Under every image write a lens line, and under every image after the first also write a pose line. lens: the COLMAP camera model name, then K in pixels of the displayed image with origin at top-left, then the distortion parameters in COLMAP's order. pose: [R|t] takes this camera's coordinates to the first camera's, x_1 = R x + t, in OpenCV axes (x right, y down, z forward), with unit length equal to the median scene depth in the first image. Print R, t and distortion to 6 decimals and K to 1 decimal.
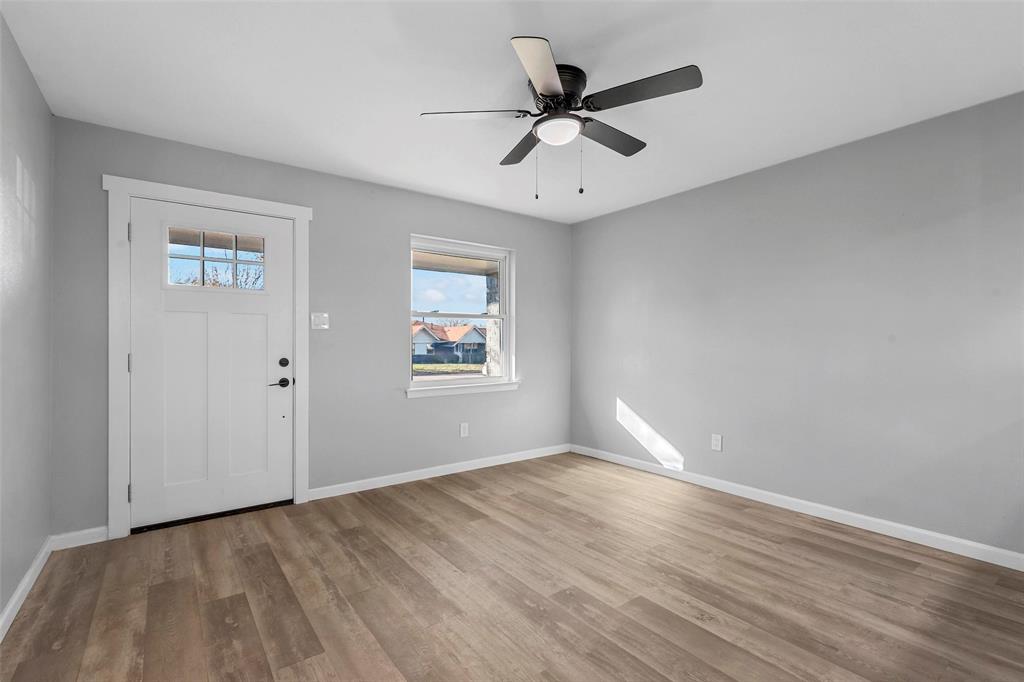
lens RADIAL K [[465.8, 0, 493.2], [0, 465.8, 350.8], [0, 0, 1]] dist [0.003923, 0.000135]
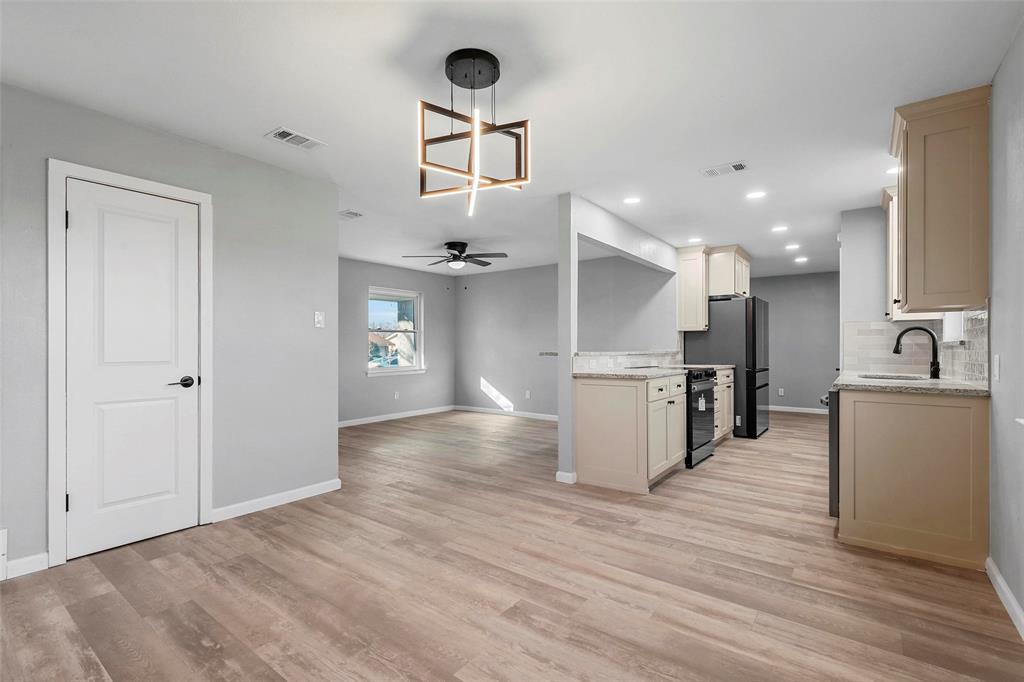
lens RADIAL K [[465.8, 0, 495.4], [0, 465.8, 351.1], [0, 0, 1]] dist [0.003923, 0.000135]
pose [[0.960404, -0.005750, 0.278551, -0.185023], [0.008018, 0.999943, -0.007004, 0.016110], [-0.278495, 0.008960, 0.960396, -0.764791]]
